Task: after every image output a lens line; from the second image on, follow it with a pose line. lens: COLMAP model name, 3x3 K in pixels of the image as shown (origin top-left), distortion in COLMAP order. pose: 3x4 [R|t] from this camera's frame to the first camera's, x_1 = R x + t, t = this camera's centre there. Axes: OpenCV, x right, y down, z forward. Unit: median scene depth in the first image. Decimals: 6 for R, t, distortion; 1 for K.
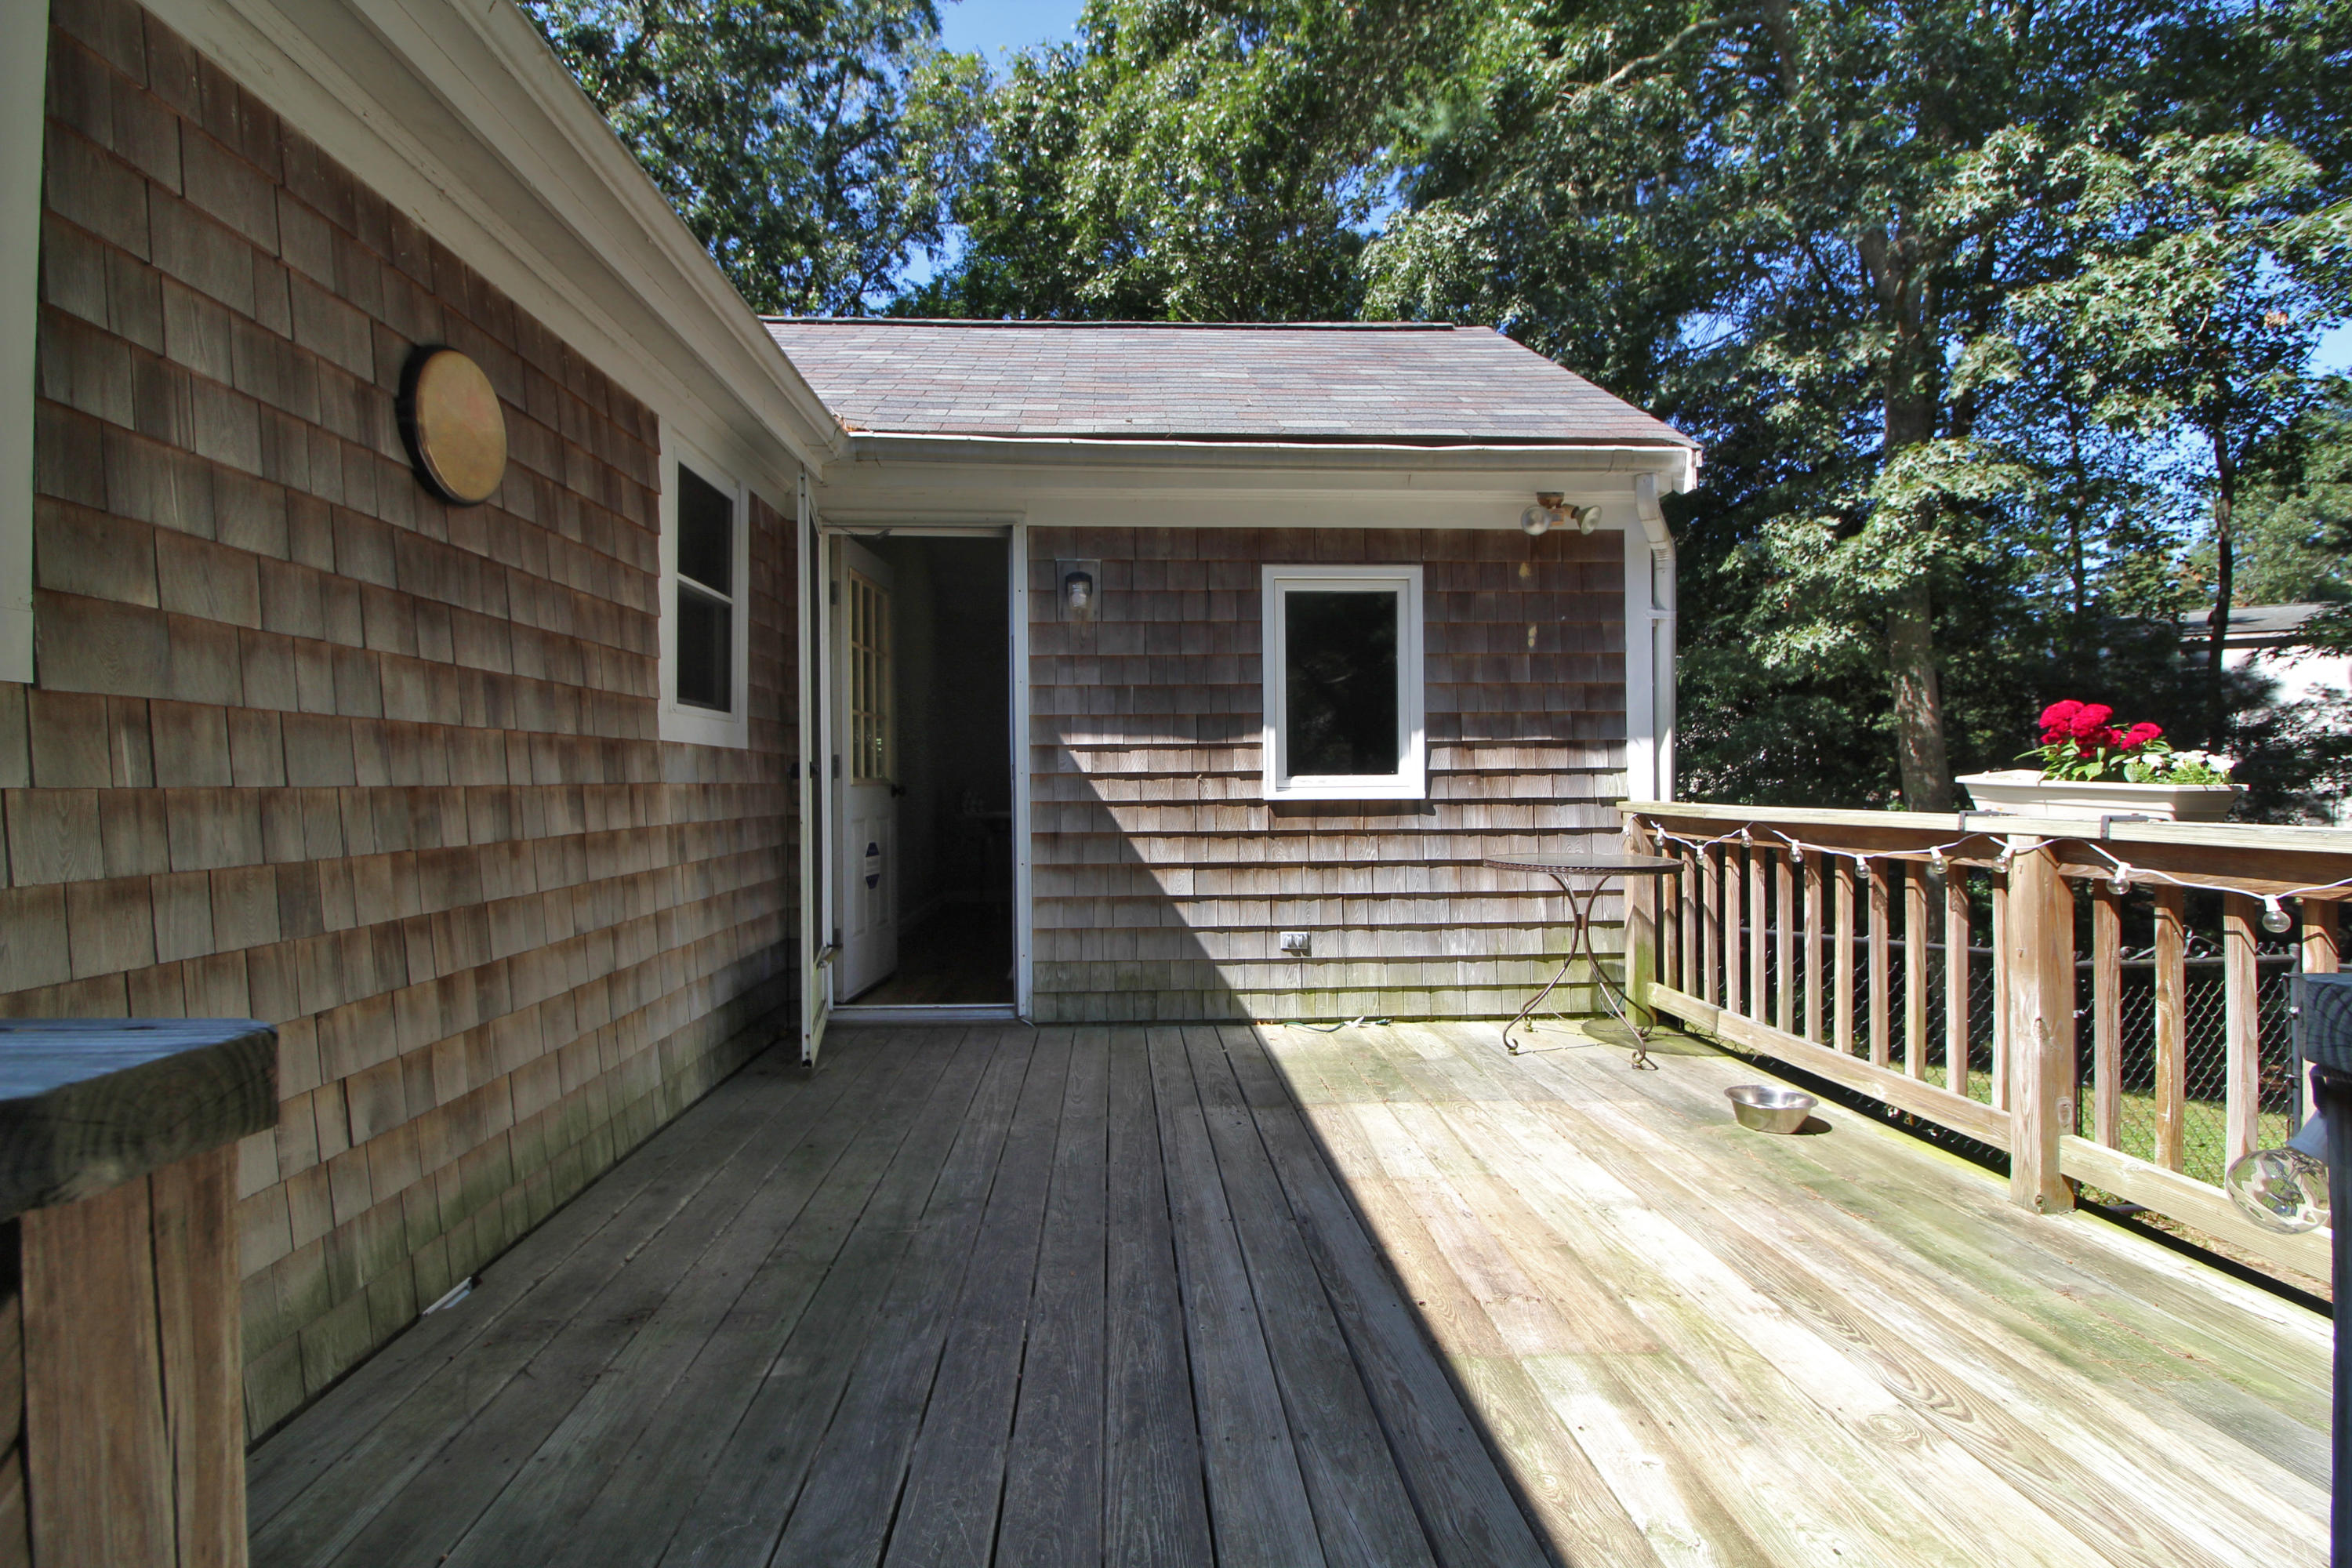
lens RADIAL K [[1071.5, 0, 1185.4], [0, 1071.5, 786.5], [0, 0, 1]] dist [-0.005481, -0.000221]
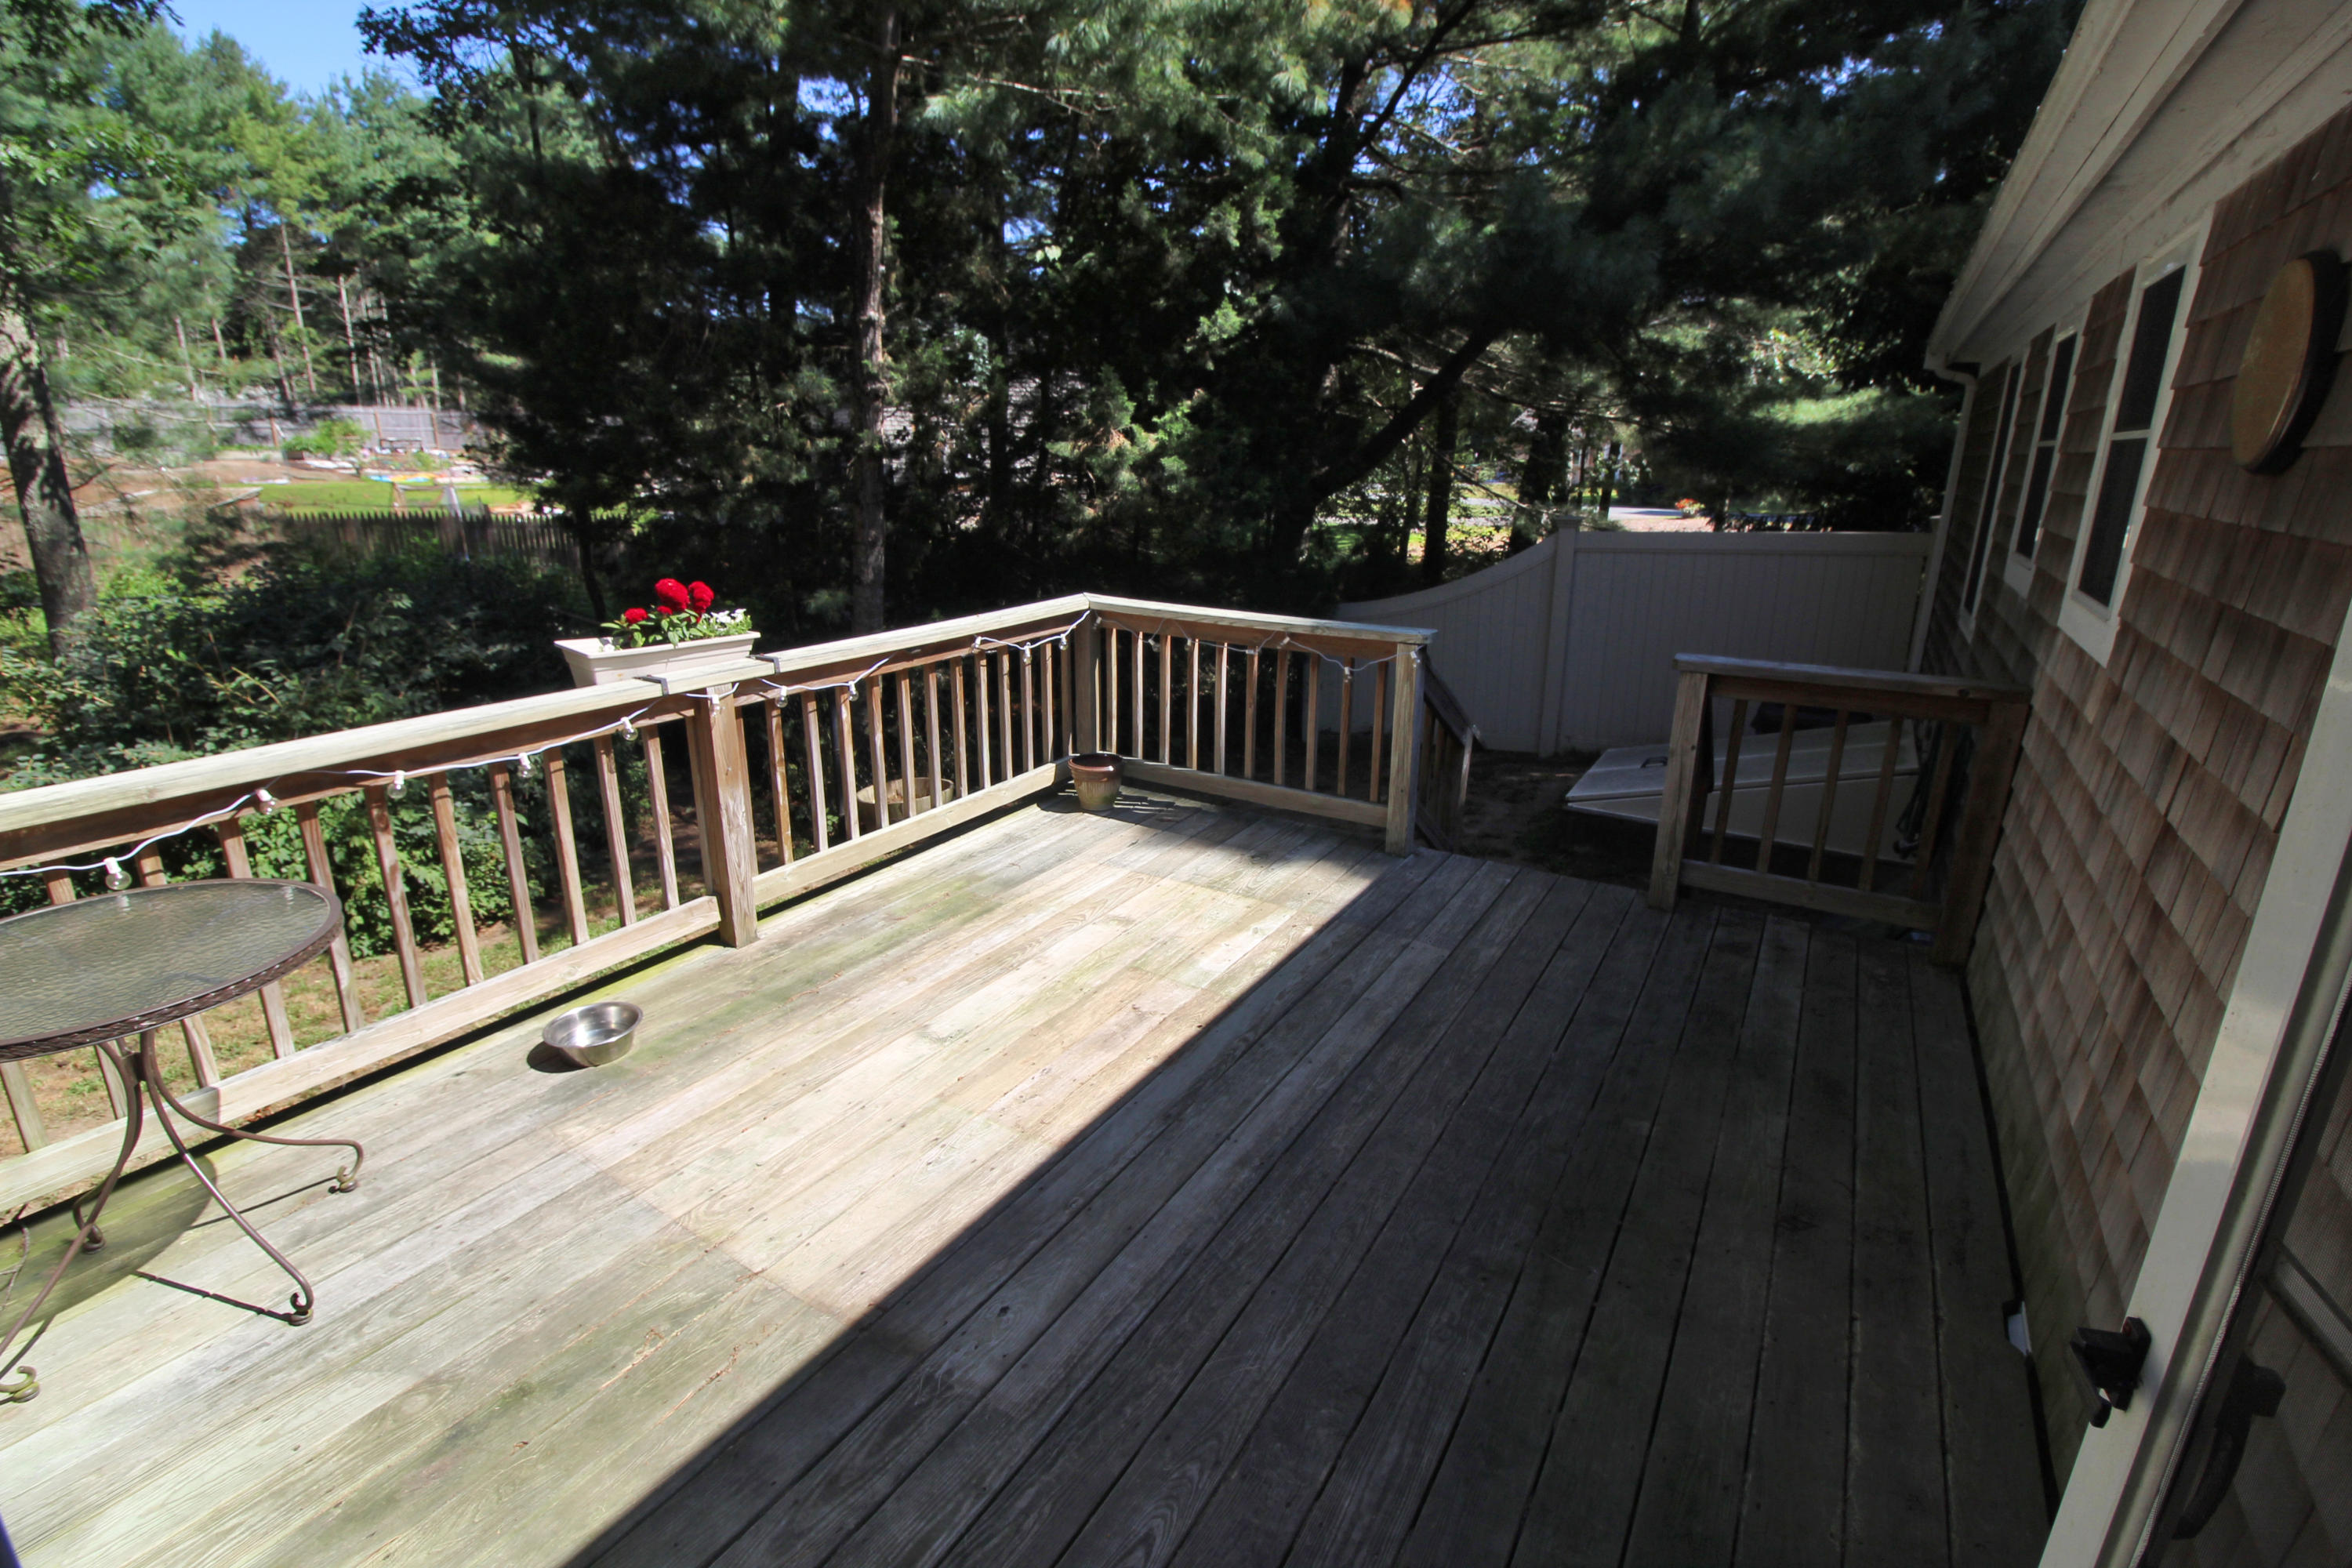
lens RADIAL K [[1071.5, 0, 1187.3], [0, 1071.5, 780.0], [0, 0, 1]] dist [-0.005481, -0.000221]
pose [[-0.815427, -0.169759, 0.553408, -0.478707], [0.001896, 0.955243, 0.295817, -0.253805], [-0.578857, 0.242266, -0.778609, 1.893209]]
